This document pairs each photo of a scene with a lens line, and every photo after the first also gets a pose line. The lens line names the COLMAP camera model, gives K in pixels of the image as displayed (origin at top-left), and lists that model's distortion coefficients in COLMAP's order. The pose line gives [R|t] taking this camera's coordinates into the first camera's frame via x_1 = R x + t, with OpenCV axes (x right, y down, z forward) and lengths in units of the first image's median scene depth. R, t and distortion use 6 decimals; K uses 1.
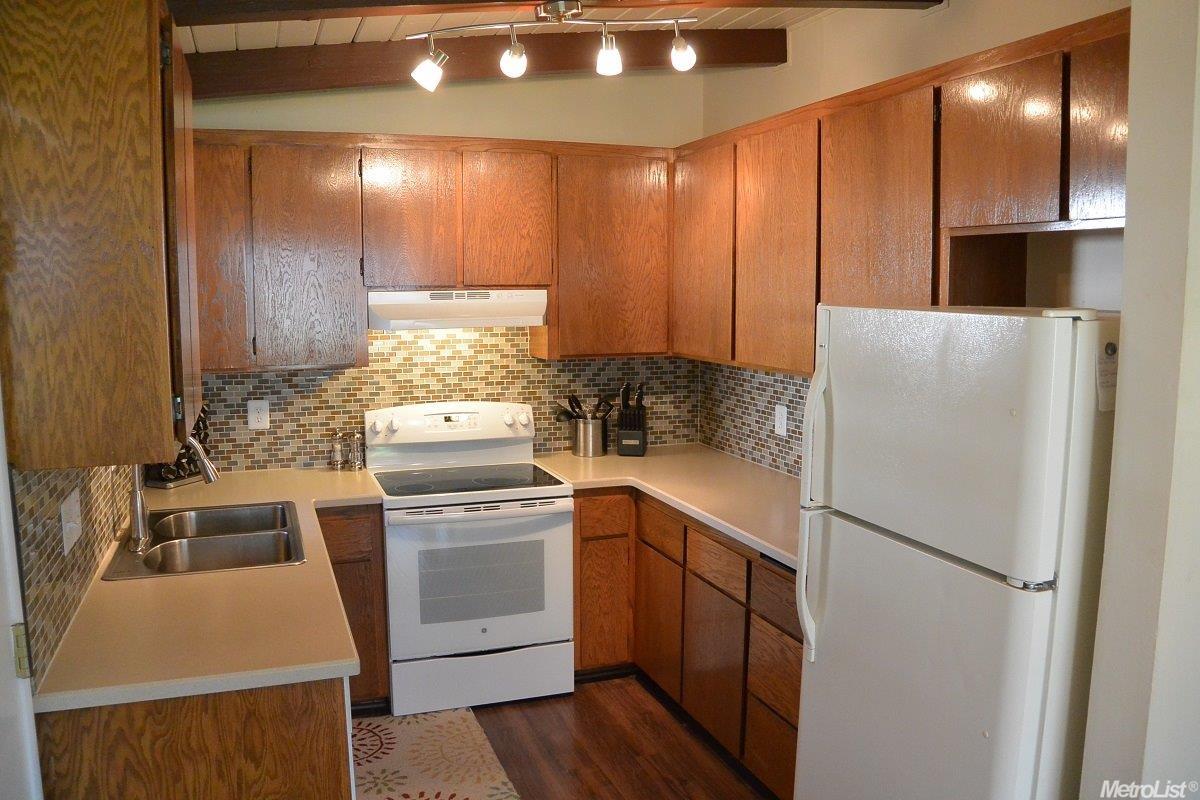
lens RADIAL K [[926.7, 0, 597.2], [0, 926.7, 402.3], [0, 0, 1]] dist [-0.181135, 0.103112]
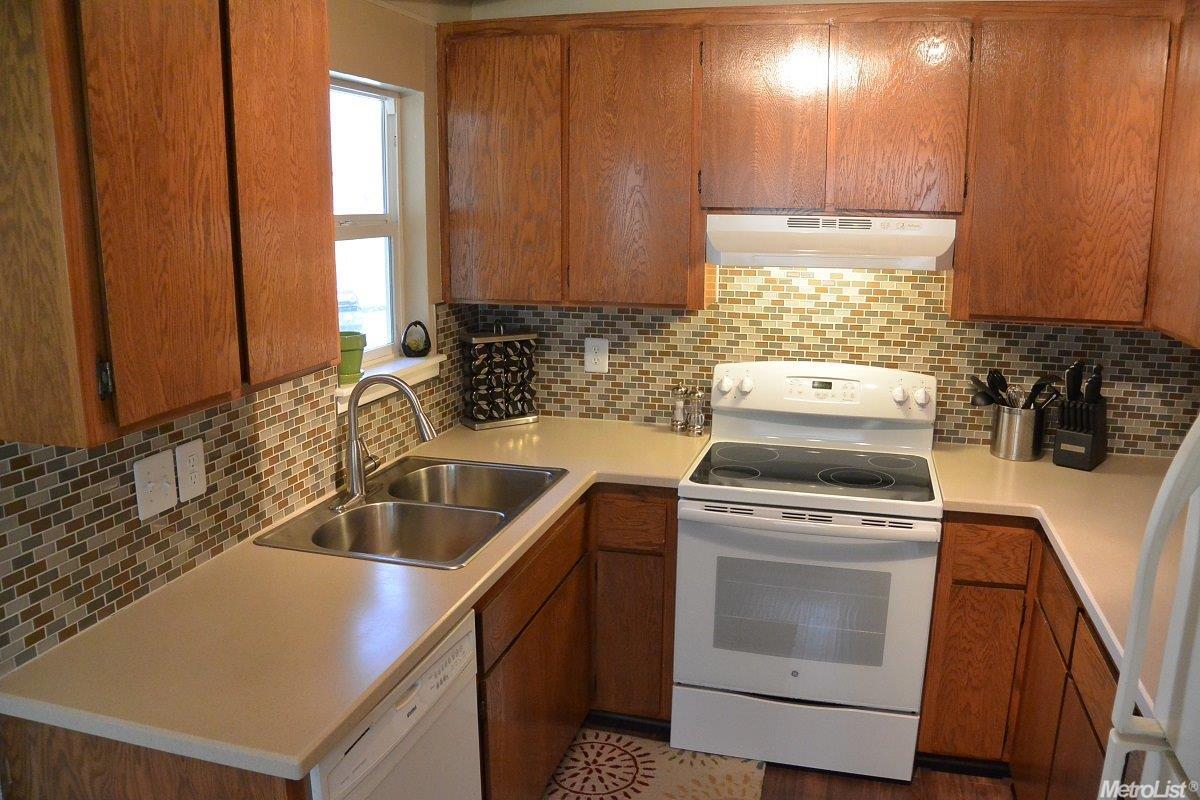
lens RADIAL K [[926.7, 0, 602.9], [0, 926.7, 404.8], [0, 0, 1]] dist [-0.181135, 0.103112]
pose [[0.811142, 0.129004, -0.570444, 0.136535], [-0.077722, 0.990495, 0.113481, -0.039967], [0.579662, -0.047714, 0.813459, 0.291073]]
